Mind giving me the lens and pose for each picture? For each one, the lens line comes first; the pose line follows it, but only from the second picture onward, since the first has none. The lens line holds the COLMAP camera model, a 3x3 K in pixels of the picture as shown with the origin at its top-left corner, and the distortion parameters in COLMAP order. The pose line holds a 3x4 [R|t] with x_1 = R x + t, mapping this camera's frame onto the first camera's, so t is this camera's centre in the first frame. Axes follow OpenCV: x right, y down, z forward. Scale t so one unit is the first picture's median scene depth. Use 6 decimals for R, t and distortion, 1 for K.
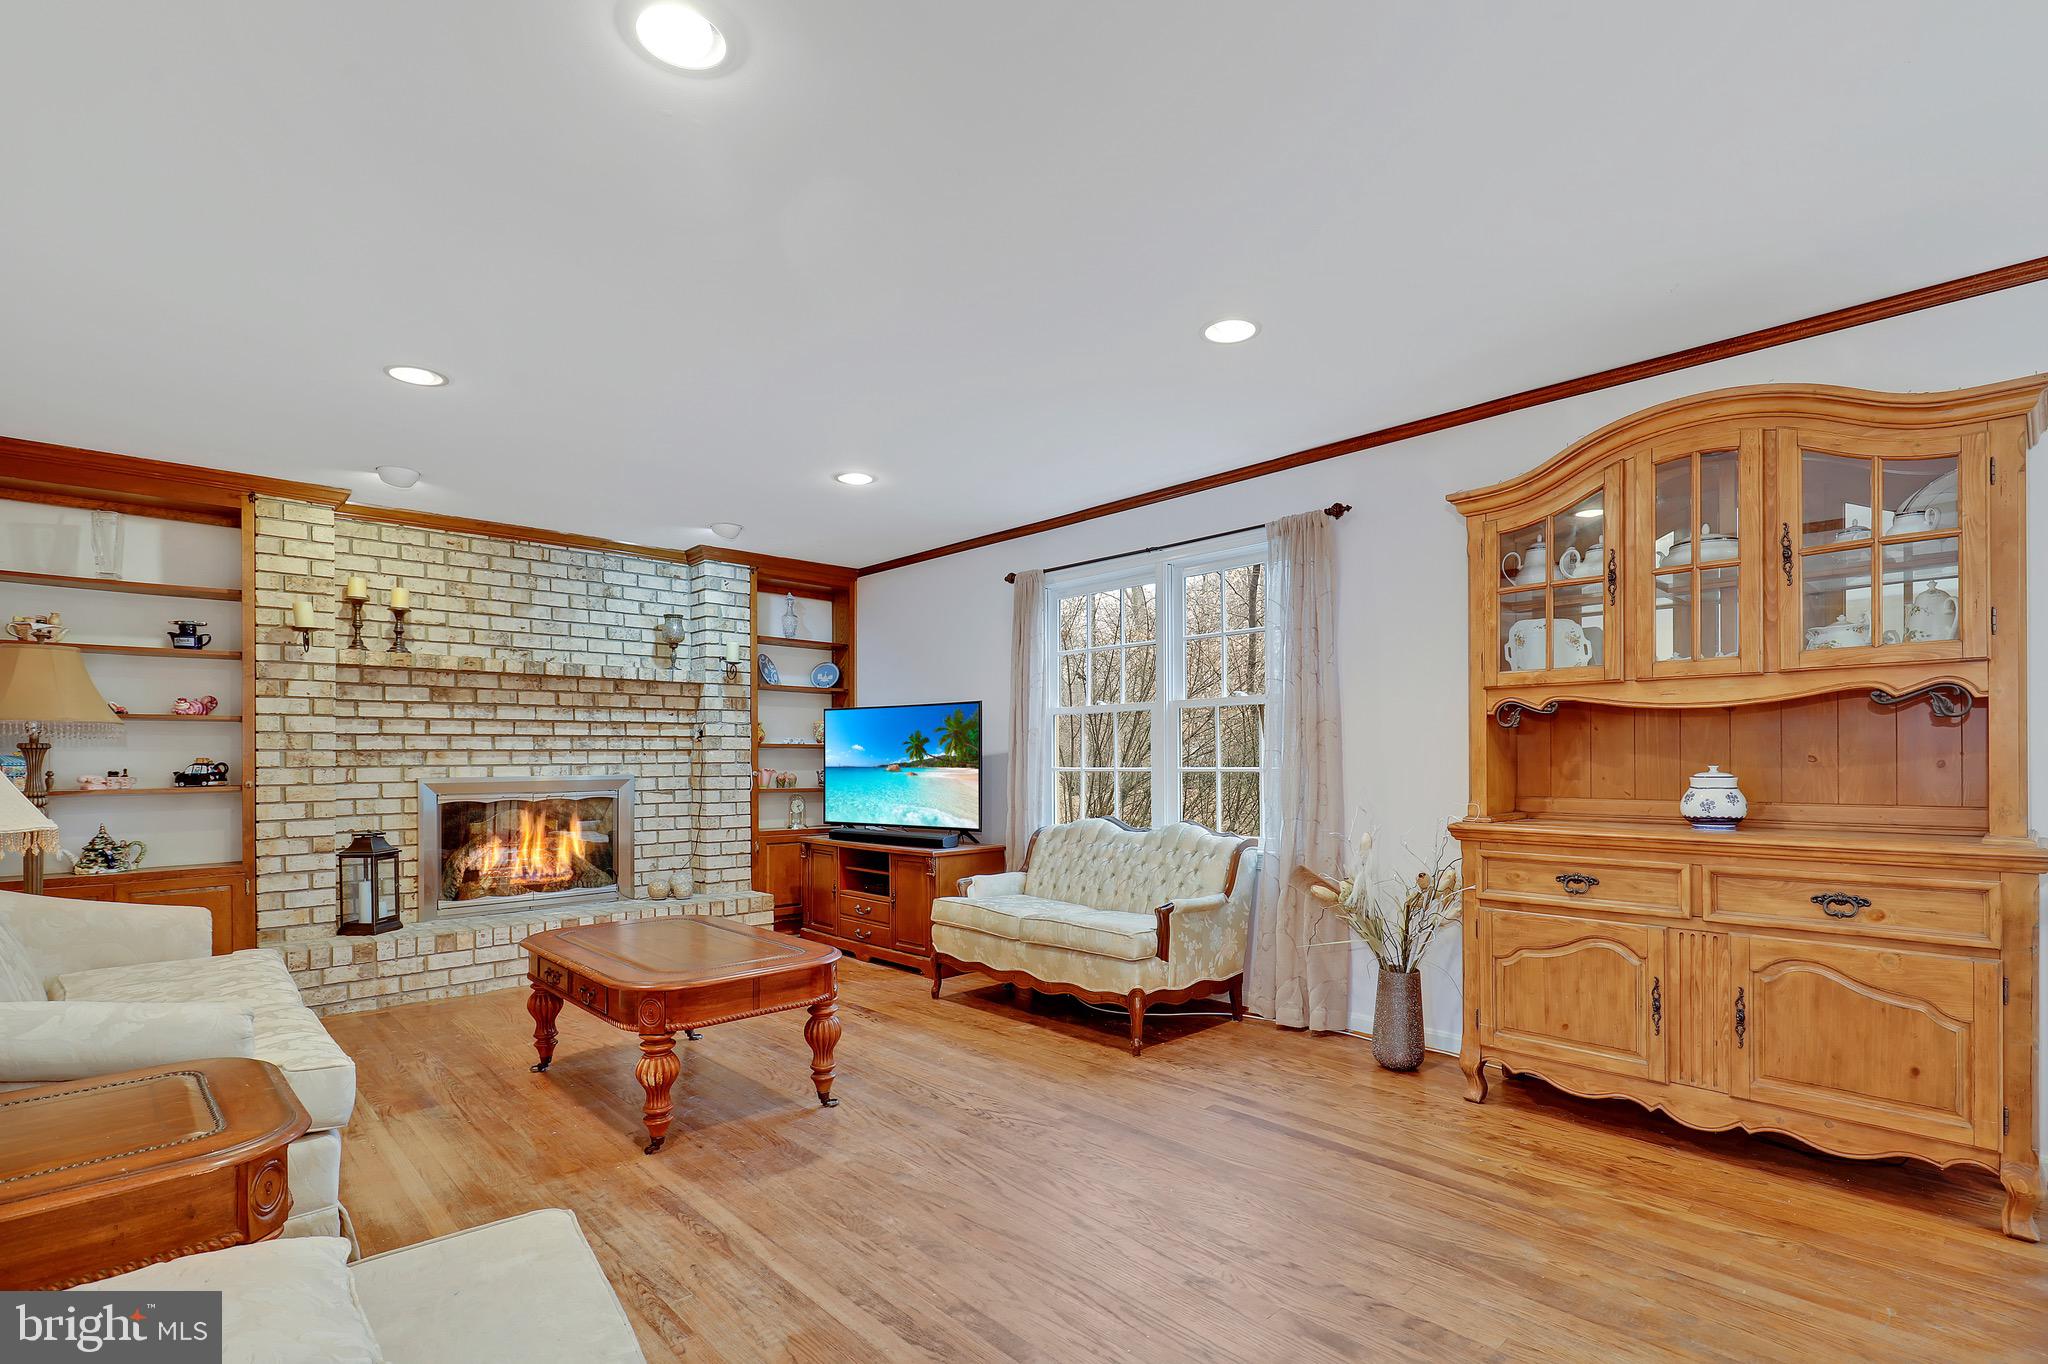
lens RADIAL K [[953.1, 0, 1016.8], [0, 953.1, 754.2], [0, 0, 1]] dist [-0.002783, -0.000444]
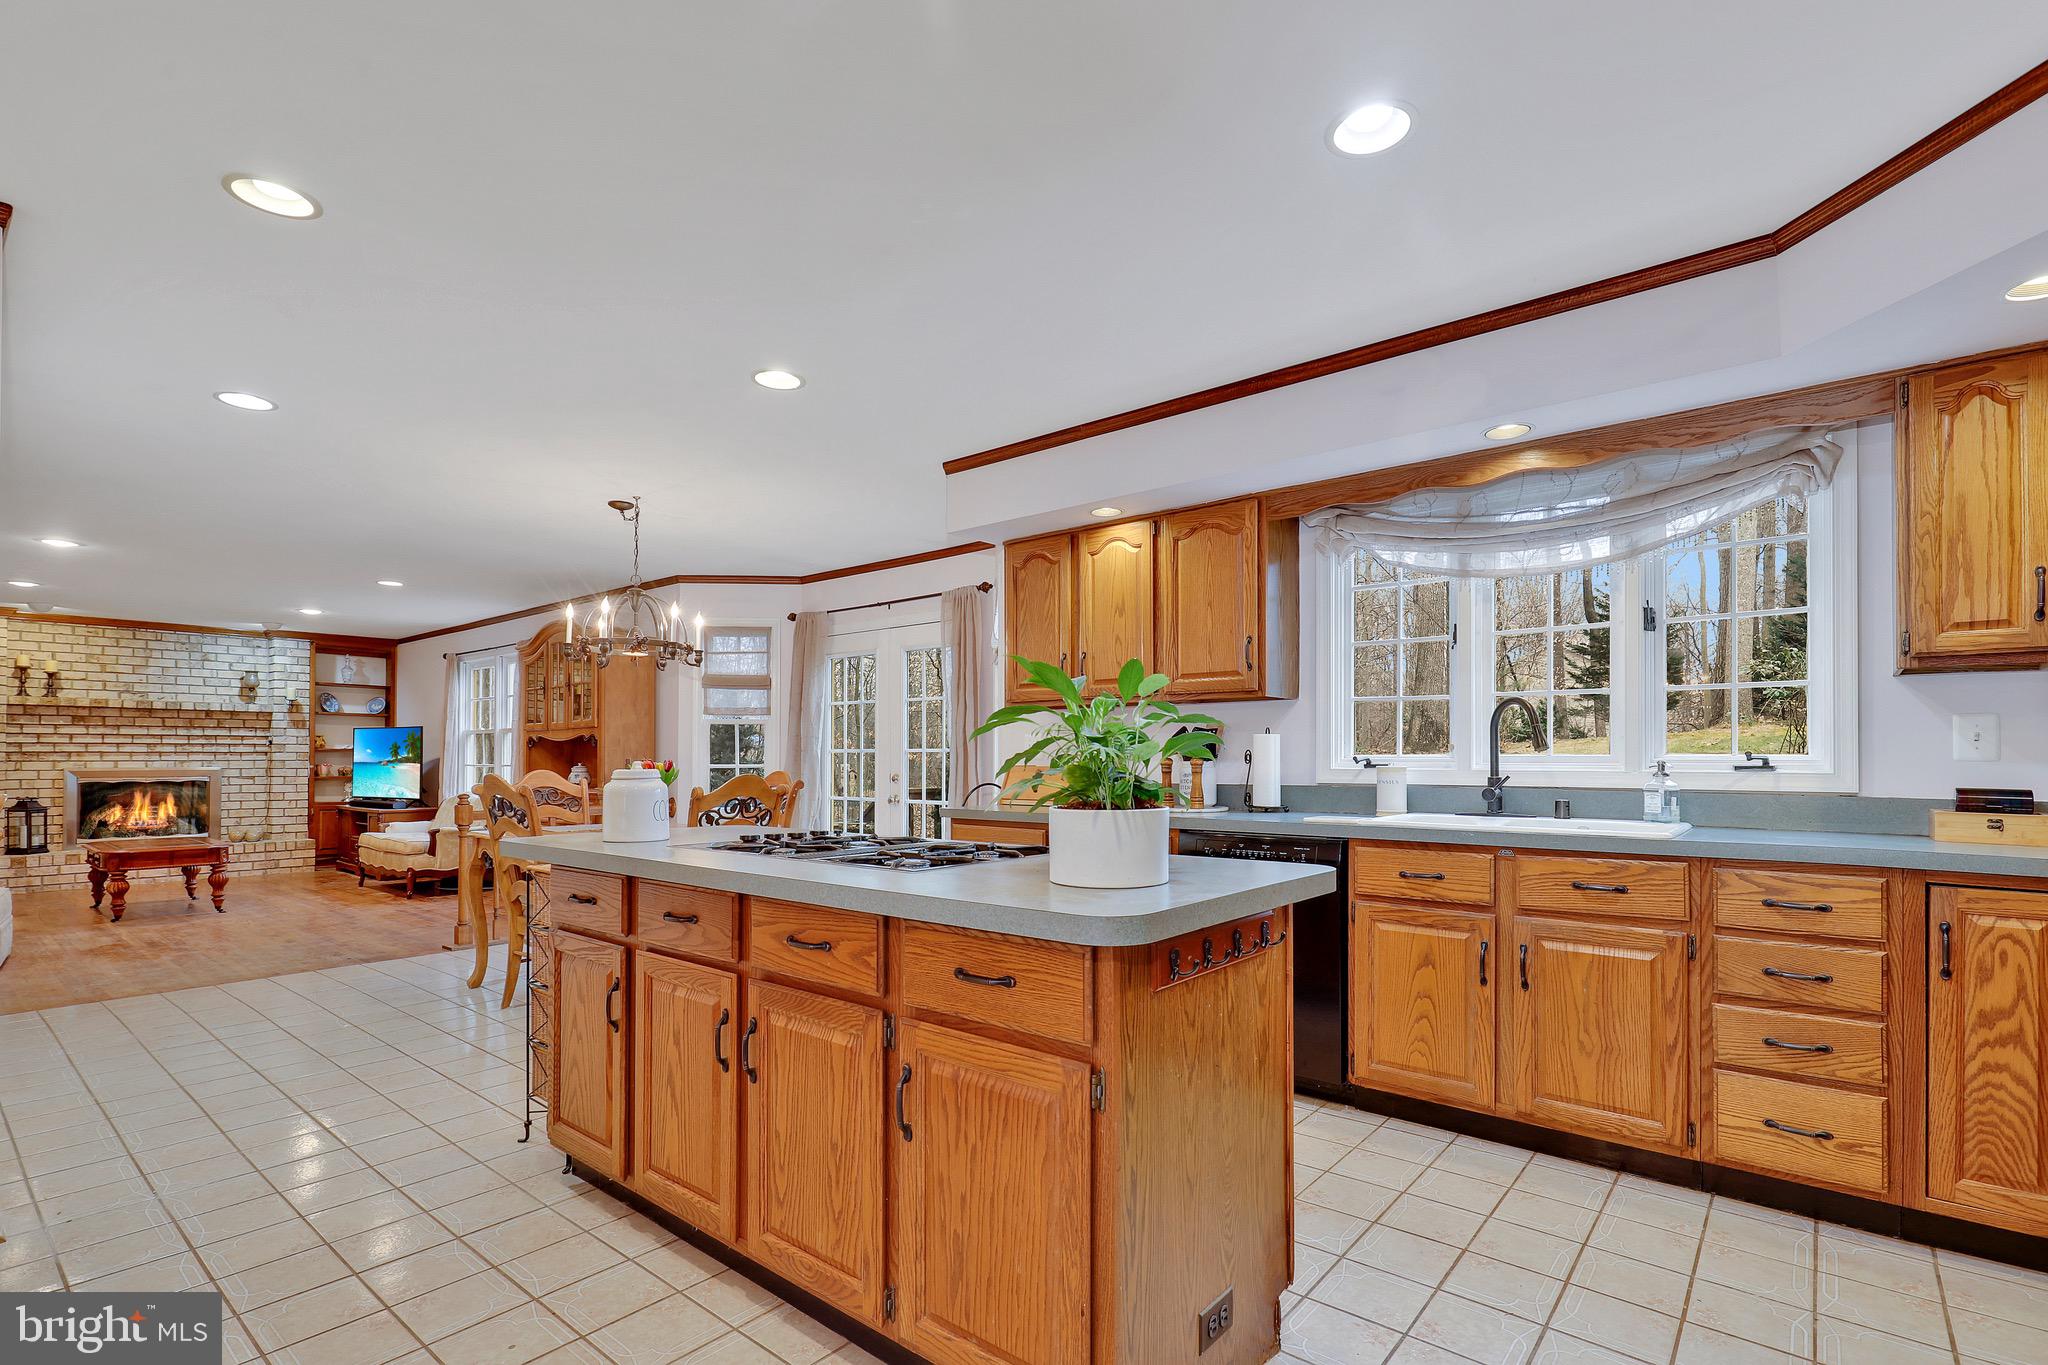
lens RADIAL K [[965.4, 0, 1026.0], [0, 965.4, 746.2], [0, 0, 1]] dist [-0.000314, 0.000453]
pose [[0.993485, 0.007008, 0.113745, 0.902217], [-0.006012, 0.999941, -0.009099, -0.009390], [-0.113802, 0.008356, 0.993468, -0.939106]]
